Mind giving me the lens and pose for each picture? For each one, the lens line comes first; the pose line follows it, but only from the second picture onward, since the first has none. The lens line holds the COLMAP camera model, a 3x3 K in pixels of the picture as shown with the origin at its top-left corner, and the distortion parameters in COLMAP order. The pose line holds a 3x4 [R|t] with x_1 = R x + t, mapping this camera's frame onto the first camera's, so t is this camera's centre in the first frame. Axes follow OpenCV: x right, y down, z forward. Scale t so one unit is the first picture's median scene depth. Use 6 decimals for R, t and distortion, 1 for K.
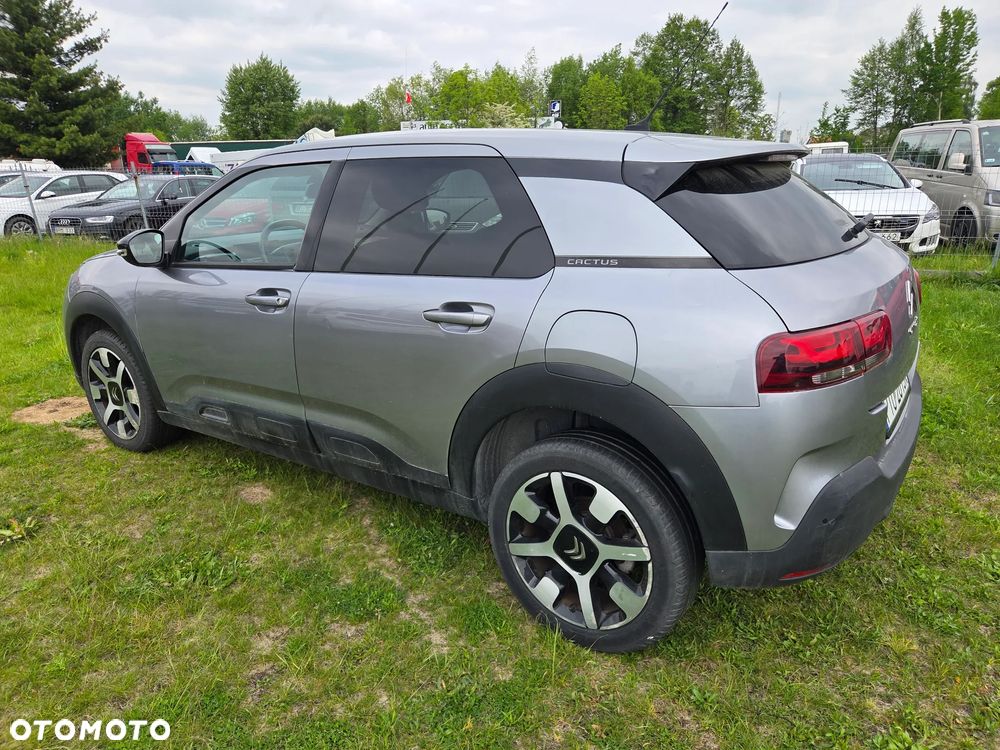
lens RADIAL K [[672.6, 0, 500.0], [0, 672.6, 375.0], [0, 0, 1]] dist [0.062104, -0.047003]
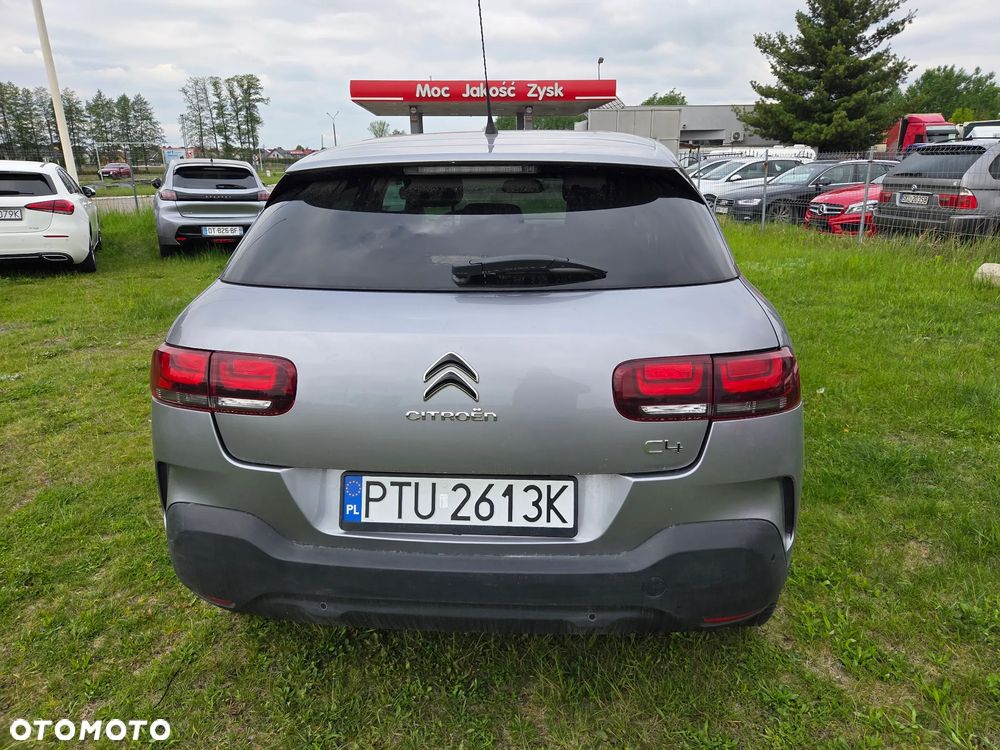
lens RADIAL K [[666.6, 0, 506.4], [0, 666.6, 371.6], [0, 0, 1]] dist [0.069435, -0.052902]
pose [[0.512311, 0.266097, -0.816535, 0.067429], [-0.248332, 0.956070, 0.155761, -0.013507], [0.822113, 0.122974, 0.555885, 0.037676]]
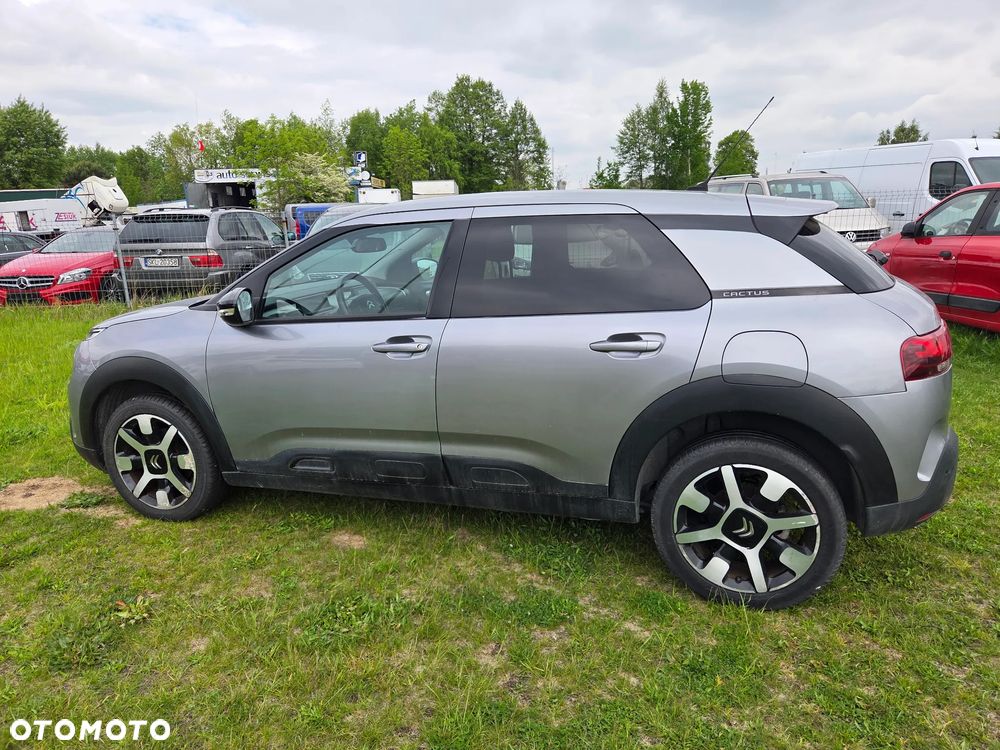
lens RADIAL K [[668.4, 0, 500.0], [0, 668.4, 375.0], [0, 0, 1]] dist [0.064772, -0.048788]
pose [[0.958258, -0.080251, 0.274411, -0.033856], [0.097539, 0.993979, -0.049924, 0.000092], [-0.268753, 0.074606, 0.960316, -0.003839]]
